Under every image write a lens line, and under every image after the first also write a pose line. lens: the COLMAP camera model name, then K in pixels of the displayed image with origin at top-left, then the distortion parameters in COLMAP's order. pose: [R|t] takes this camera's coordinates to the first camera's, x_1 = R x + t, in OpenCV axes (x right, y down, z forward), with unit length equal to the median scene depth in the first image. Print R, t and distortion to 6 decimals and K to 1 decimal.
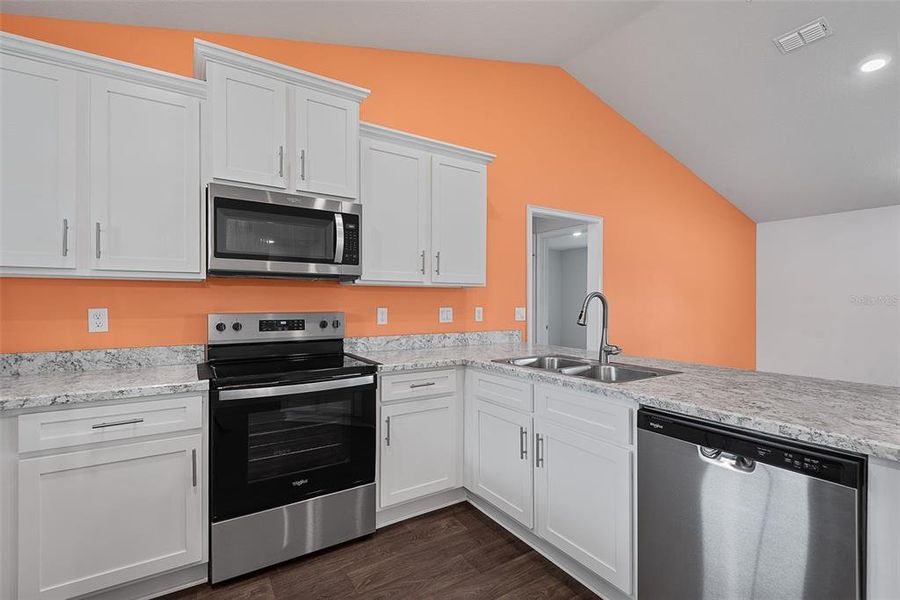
lens RADIAL K [[406.4, 0, 453.3], [0, 406.4, 301.1], [0, 0, 1]] dist [0.040483, -0.025564]
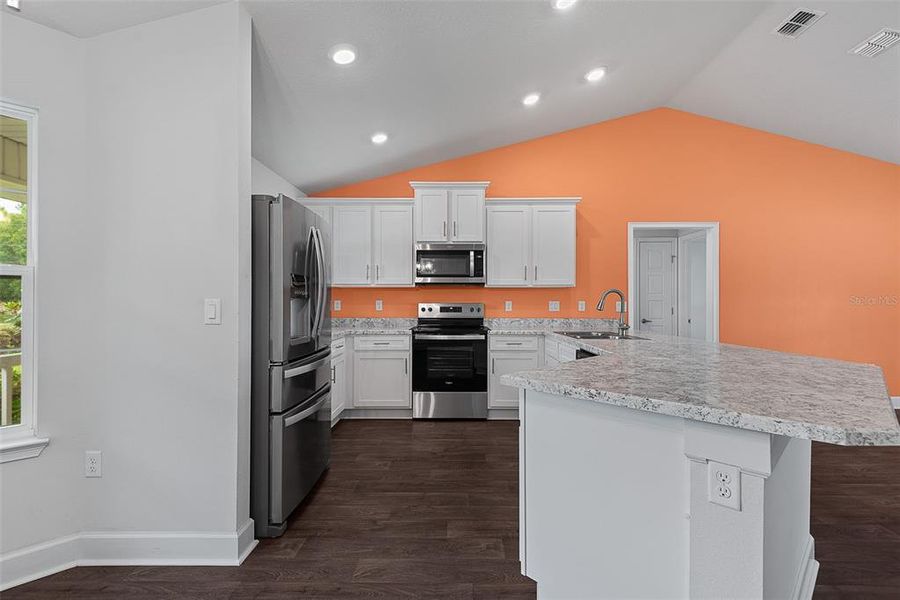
lens RADIAL K [[406.4, 0, 453.3], [0, 406.4, 301.1], [0, 0, 1]] dist [0.040483, -0.025564]
pose [[0.837075, -0.001266, -0.547086, 0.684896], [0.001230, 0.999999, -0.000433, 0.022219], [0.547087, -0.000311, 0.837076, -0.635380]]
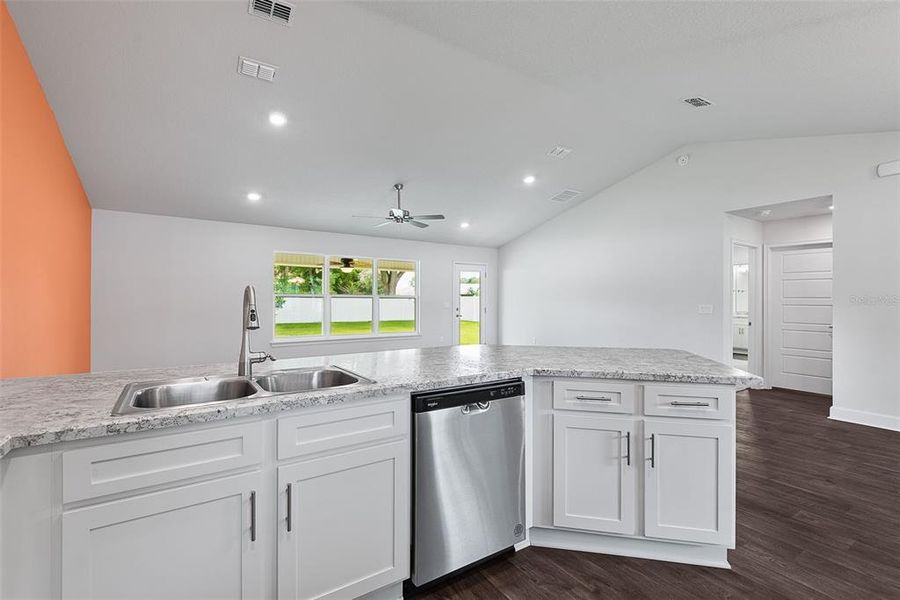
lens RADIAL K [[406.4, 0, 453.3], [0, 406.4, 301.1], [0, 0, 1]] dist [0.040483, -0.025564]
pose [[-0.019322, -0.003621, 0.999807, -0.414966], [-0.007592, 0.999965, 0.003475, 0.004789], [-0.999784, -0.007523, -0.019349, 0.618808]]
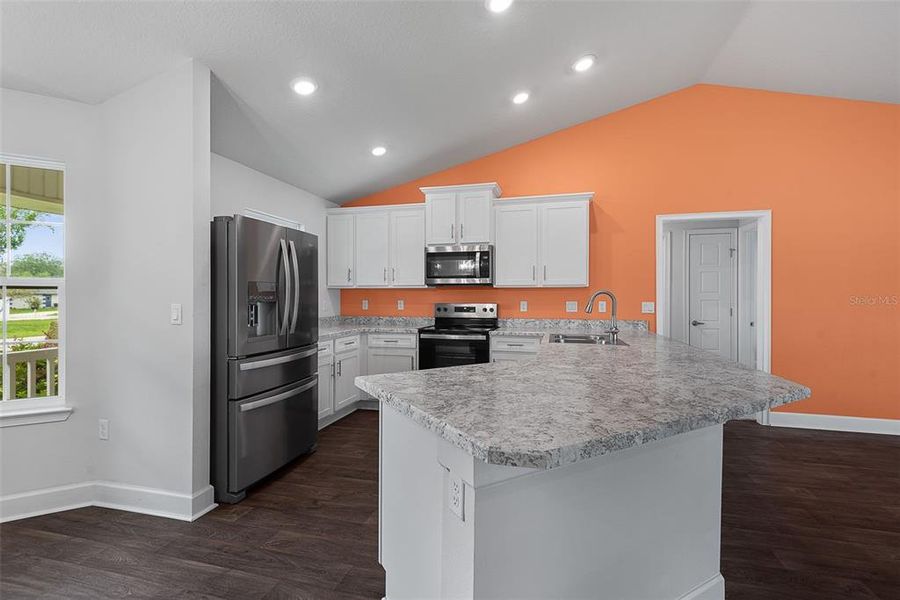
lens RADIAL K [[405.9, 0, 450.7], [0, 405.9, 298.8], [0, 0, 1]] dist [0.034997, -0.020423]
pose [[0.675132, 0.001202, -0.737696, 1.047710], [0.001518, 0.999994, 0.003018, 0.002041], [0.737695, -0.003158, 0.675127, -0.389591]]
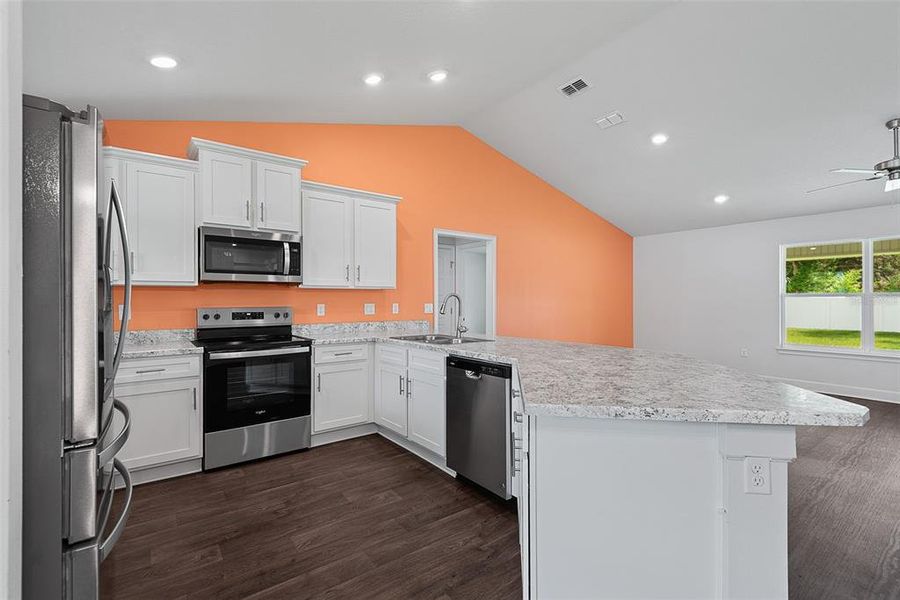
lens RADIAL K [[406.4, 0, 453.3], [0, 406.4, 301.1], [0, 0, 1]] dist [0.040483, -0.025564]
pose [[0.997092, -0.002110, 0.076181, 0.226263], [0.001667, 0.999981, 0.005870, -0.001271], [-0.076192, -0.005726, 0.997077, -0.577920]]
